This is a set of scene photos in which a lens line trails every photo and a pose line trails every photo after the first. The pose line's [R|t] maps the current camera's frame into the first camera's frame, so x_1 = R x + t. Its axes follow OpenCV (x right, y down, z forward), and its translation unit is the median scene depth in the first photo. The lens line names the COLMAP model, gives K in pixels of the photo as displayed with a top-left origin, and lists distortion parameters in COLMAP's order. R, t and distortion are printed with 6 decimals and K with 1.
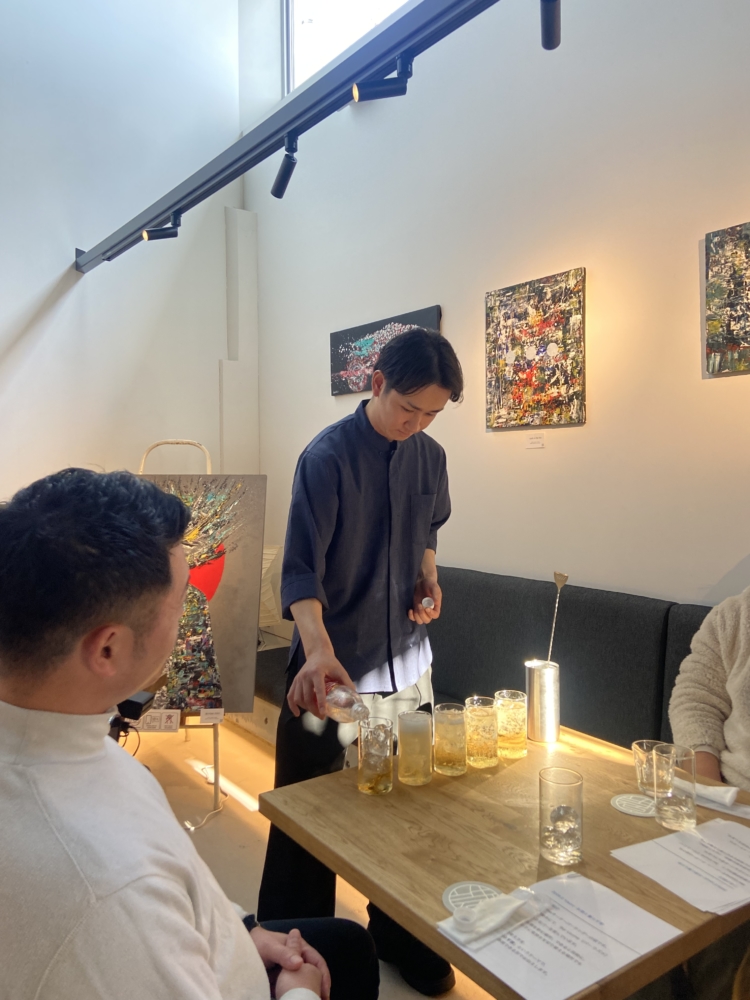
lens RADIAL K [[755.3, 0, 376.1], [0, 755.3, 490.5], [0, 0, 1]] dist [0.044287, -0.009412]
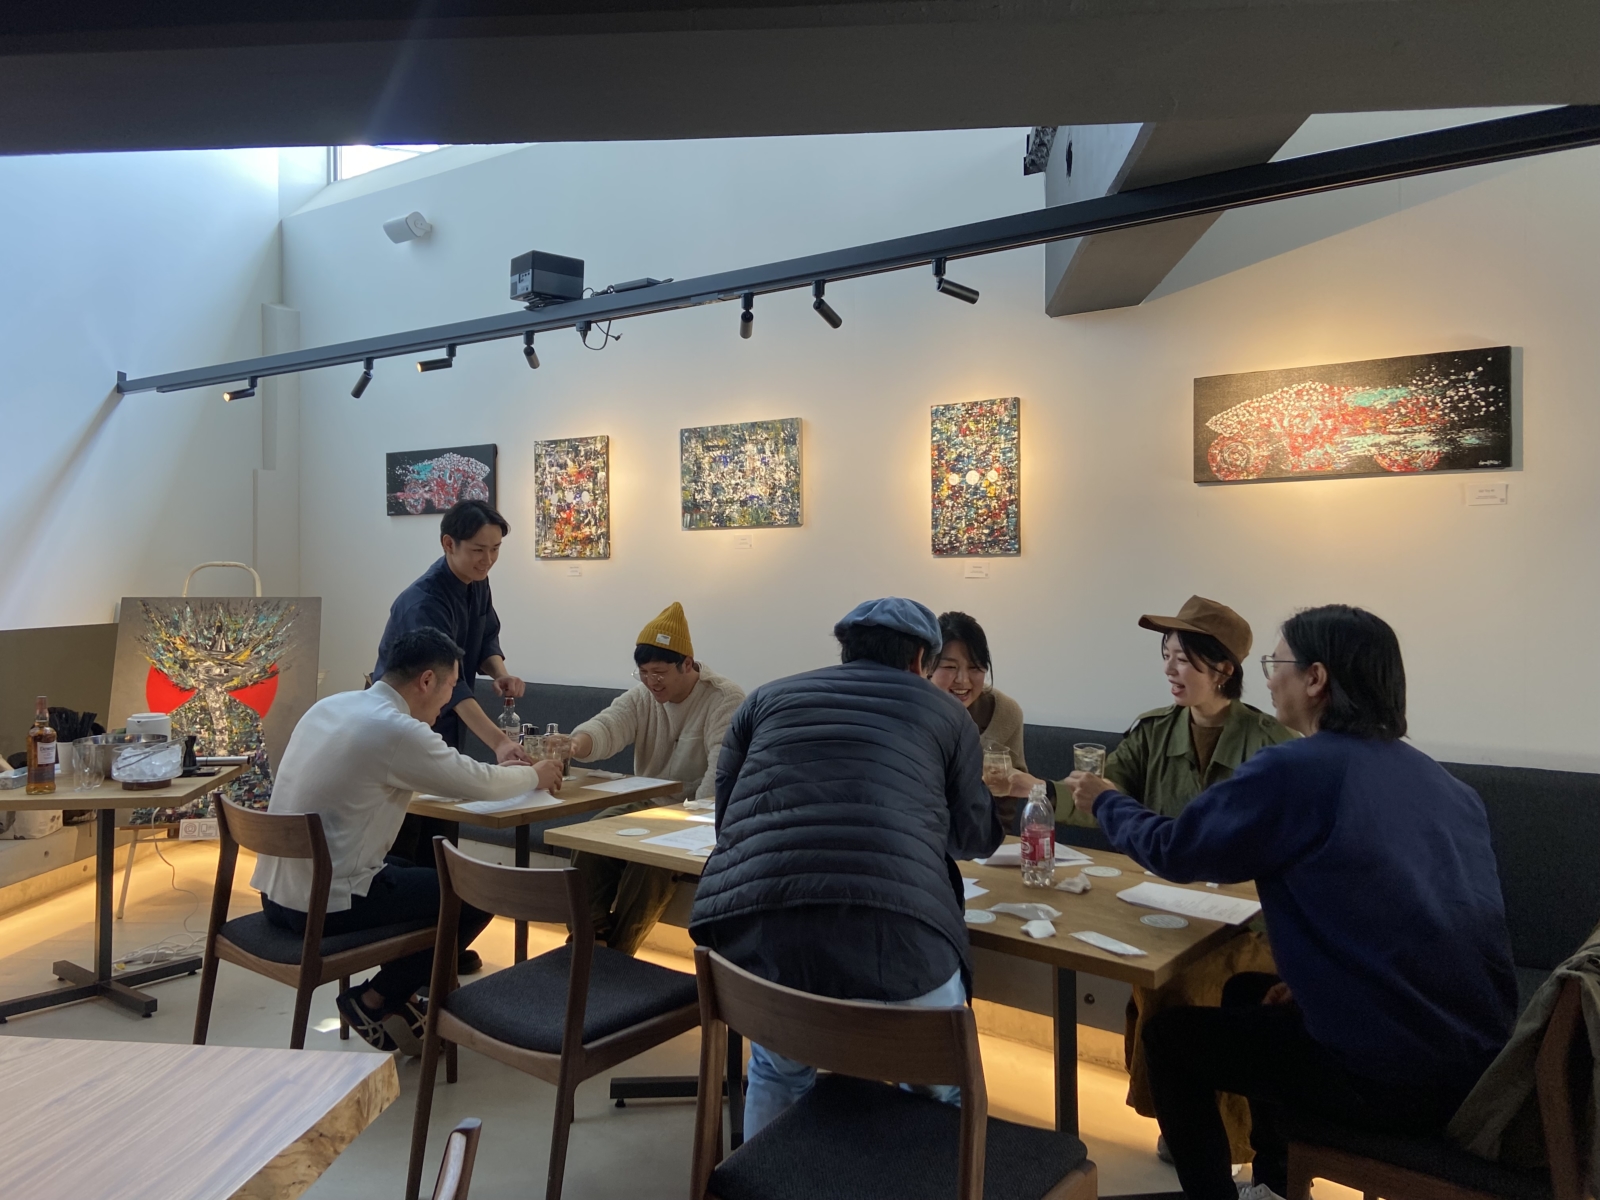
lens RADIAL K [[1208.4, 0, 823.4], [0, 1208.4, 574.5], [0, 0, 1]] dist [0.044287, -0.009412]
pose [[0.953524, 0.007248, 0.301230, 0.009484], [0.002325, 0.999504, -0.031408, 0.002658], [-0.301308, 0.030649, 0.953034, -0.950920]]
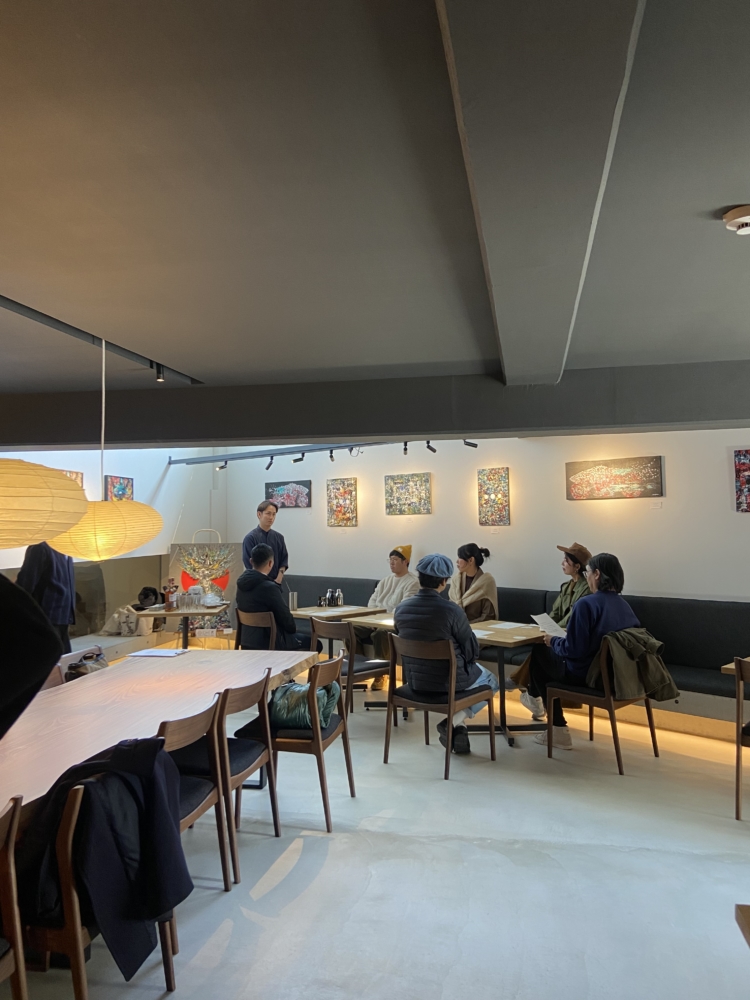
lens RADIAL K [[755.3, 0, 384.9], [0, 755.3, 489.9], [0, 0, 1]] dist [0.044287, -0.009412]
pose [[0.983229, 0.003858, 0.182333, -0.170912], [0.010444, 0.996944, -0.077414, 0.005087], [-0.182074, 0.078020, 0.980185, -1.963934]]
